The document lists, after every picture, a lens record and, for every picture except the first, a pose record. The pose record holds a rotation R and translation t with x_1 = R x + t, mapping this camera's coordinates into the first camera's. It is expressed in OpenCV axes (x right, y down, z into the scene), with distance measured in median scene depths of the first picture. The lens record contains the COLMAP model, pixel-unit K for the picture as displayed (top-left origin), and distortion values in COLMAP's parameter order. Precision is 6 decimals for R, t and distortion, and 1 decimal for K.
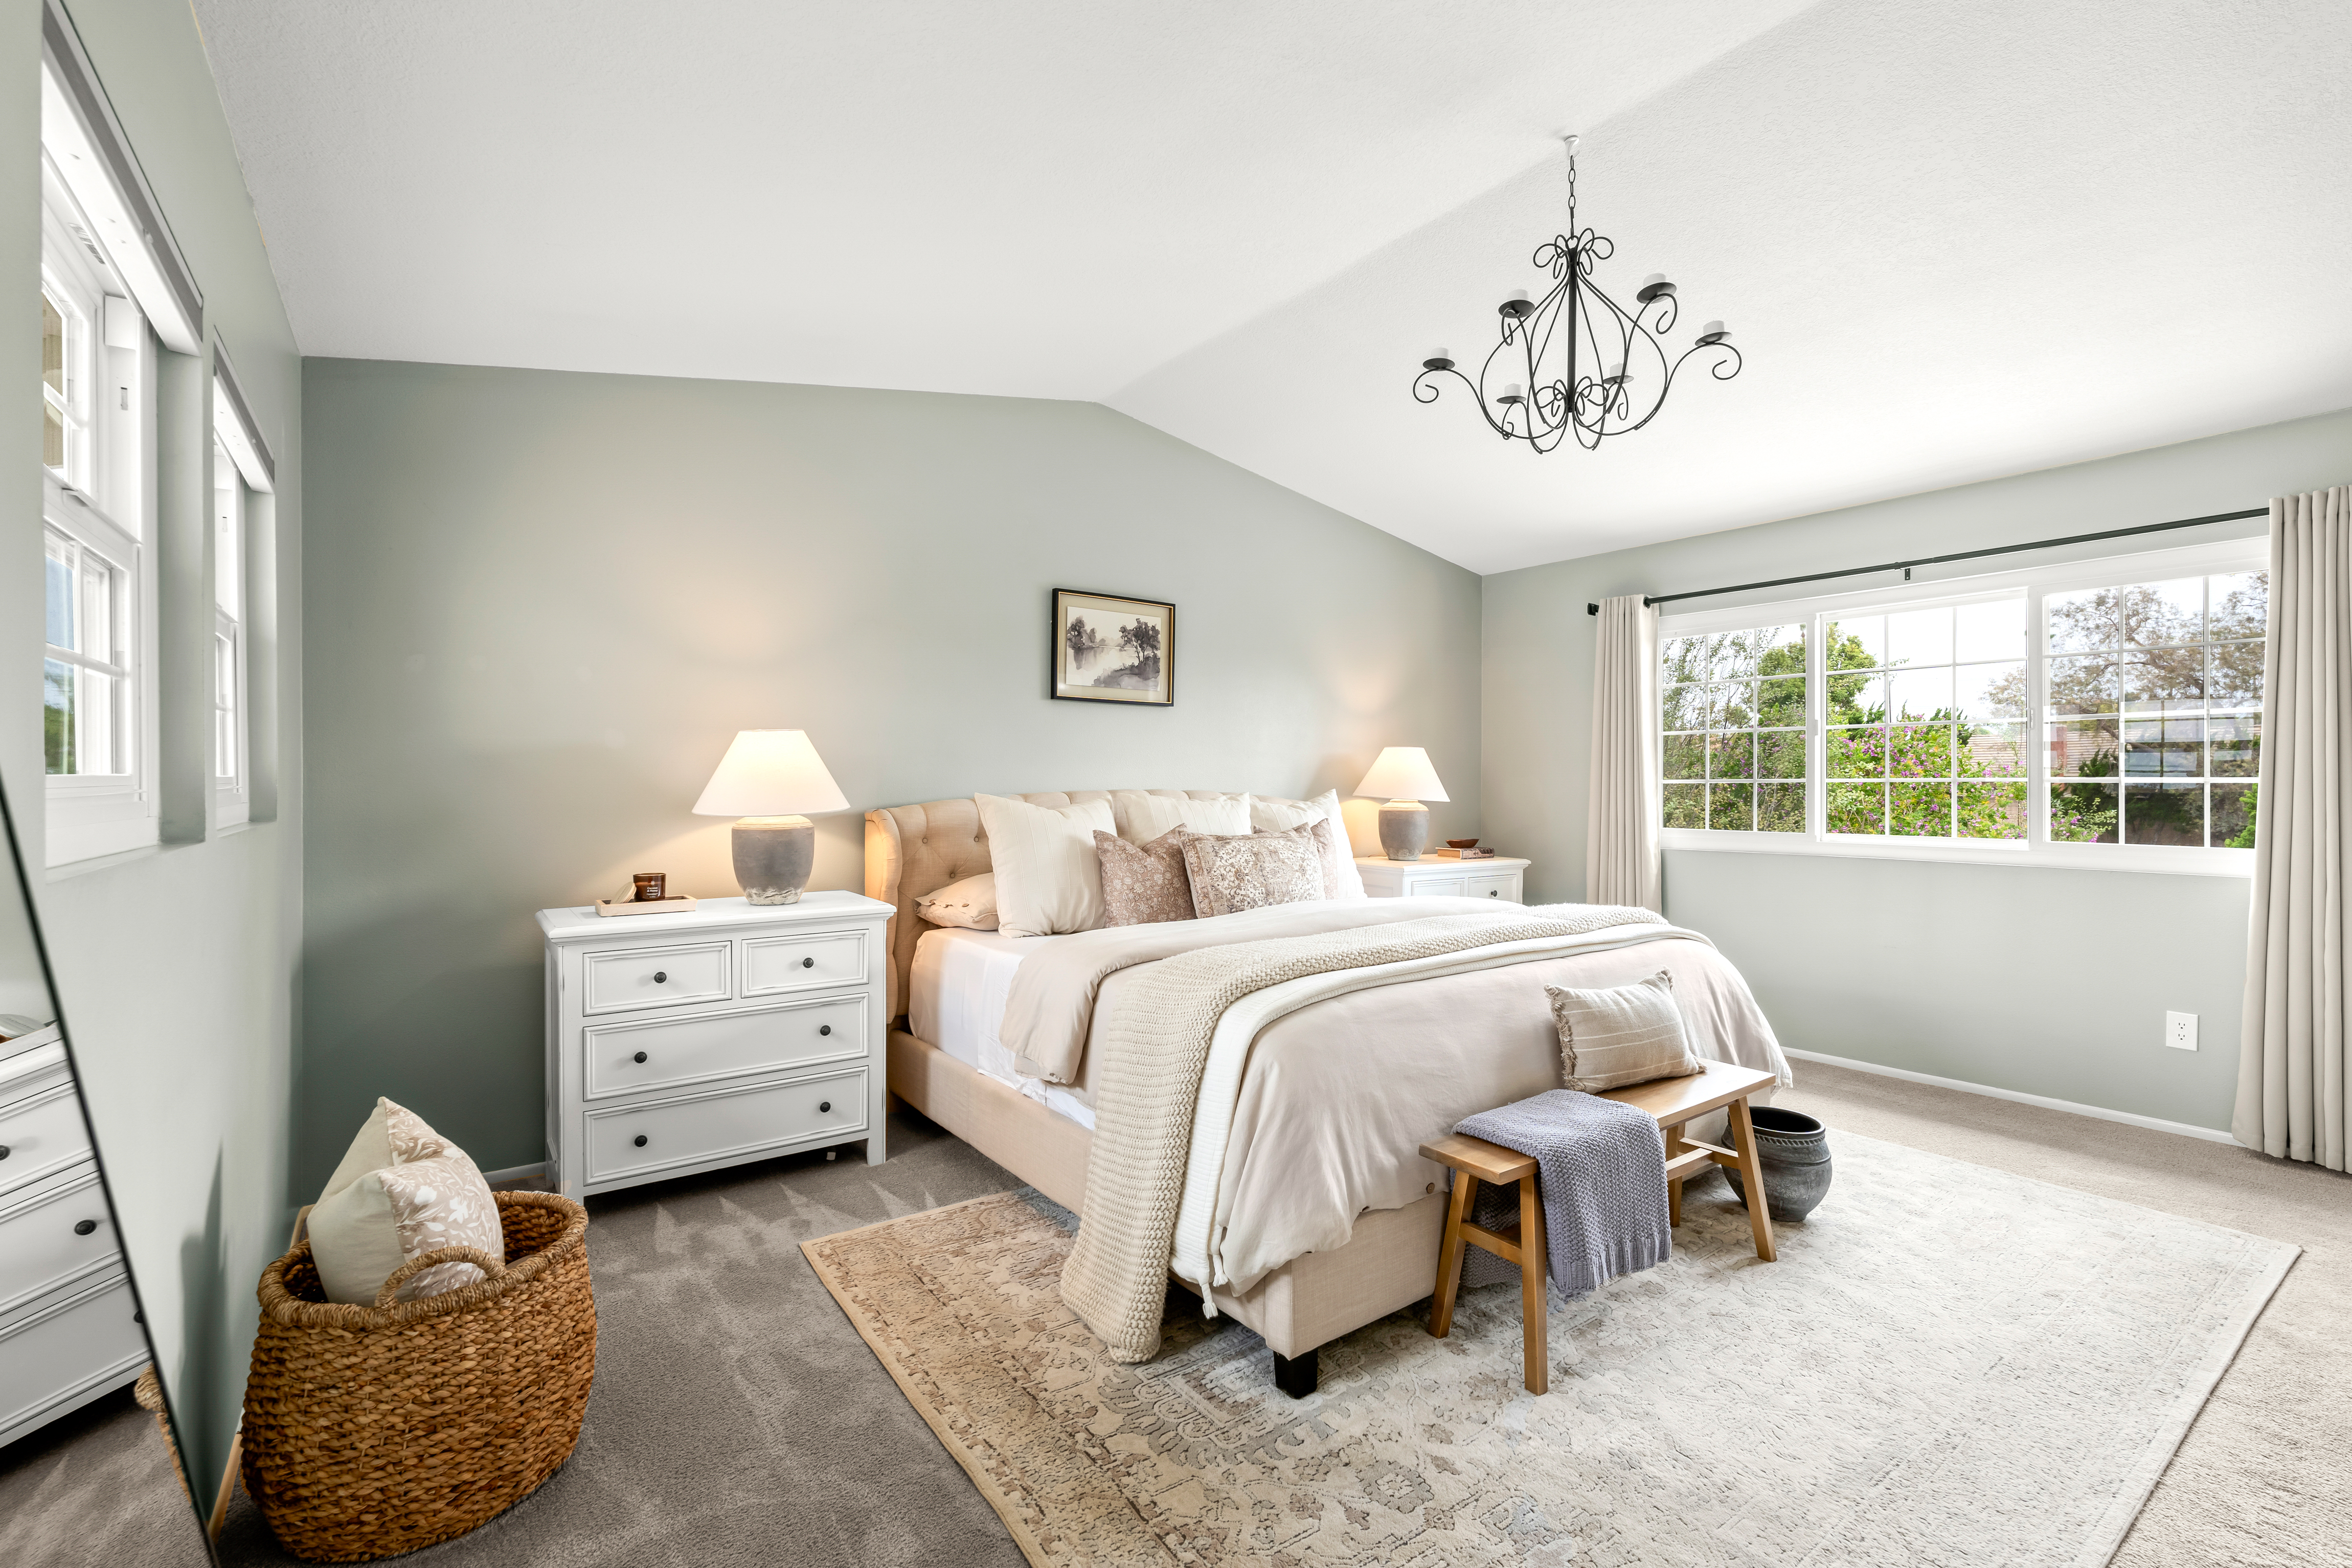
lens RADIAL K [[1034.1, 0, 1190.0], [0, 1034.1, 782.6], [0, 0, 1]] dist [-0.003810, 0.000584]
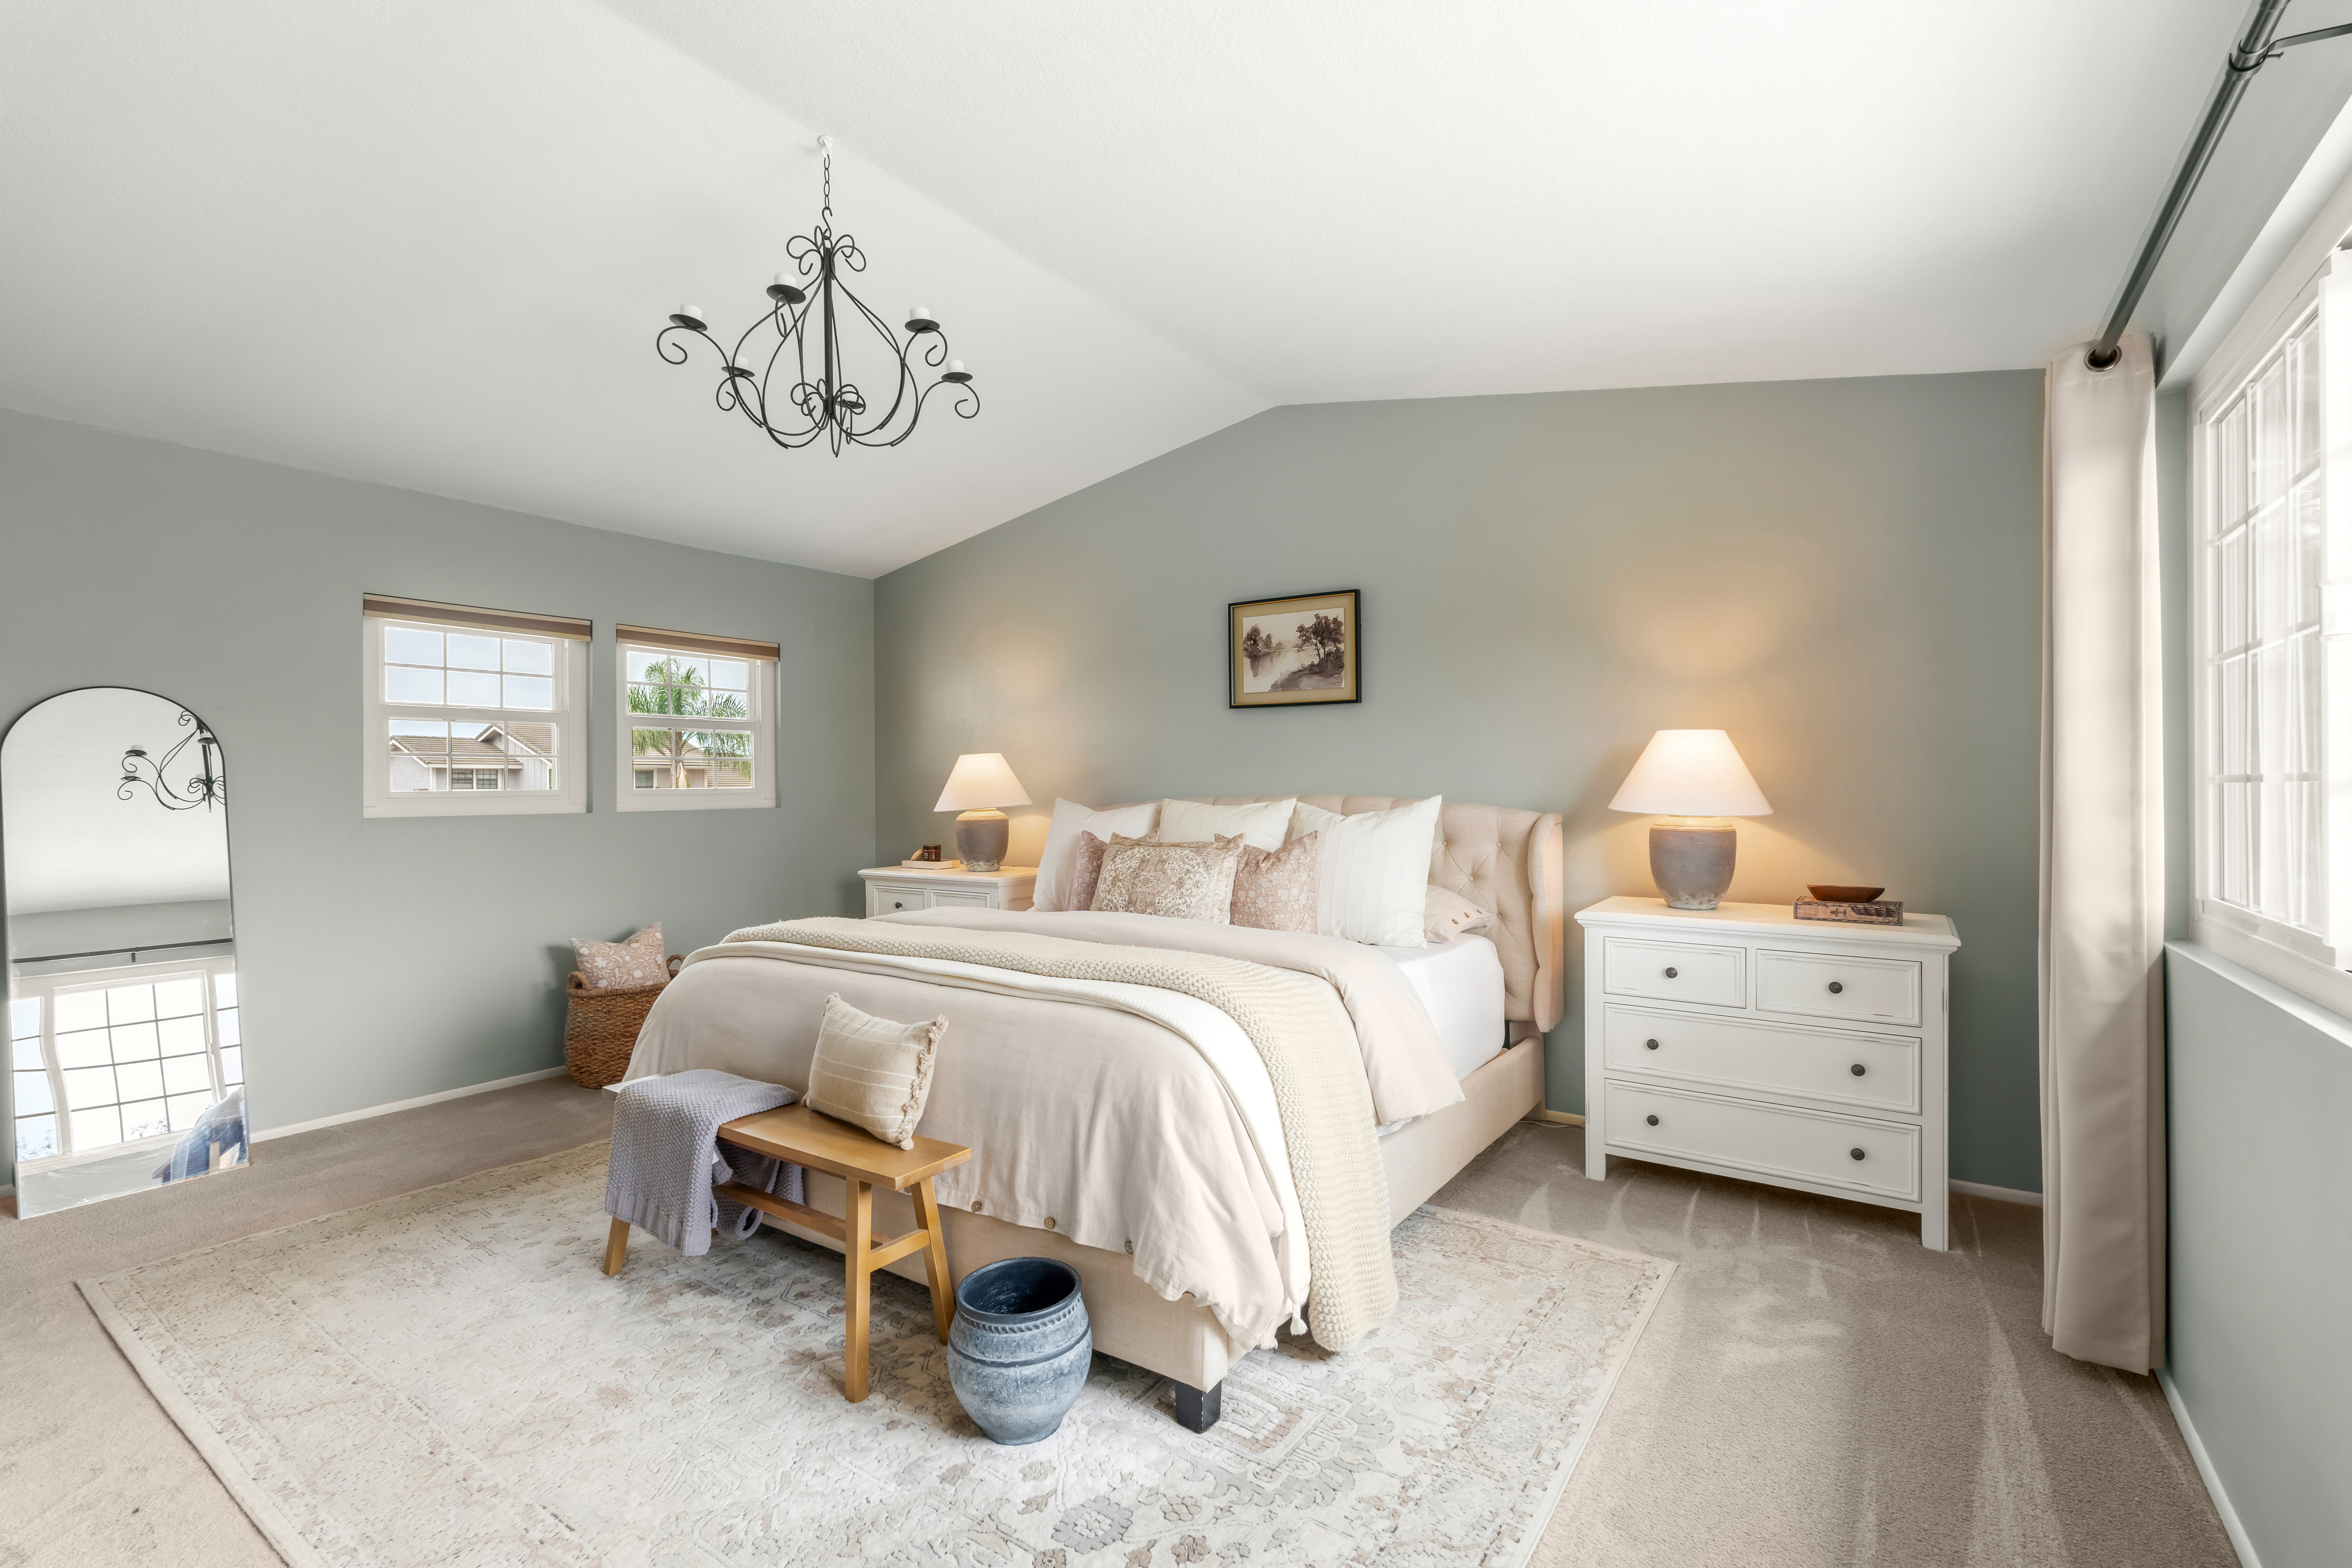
lens RADIAL K [[1034.1, 0, 1190.0], [0, 1034.1, 790.0], [0, 0, 1]] dist [-0.003810, 0.000584]
pose [[0.337016, 0.007100, -0.941472, 0.812724], [0.006918, 0.999926, 0.010017, -0.007391], [0.941473, -0.009889, 0.336942, 0.570983]]
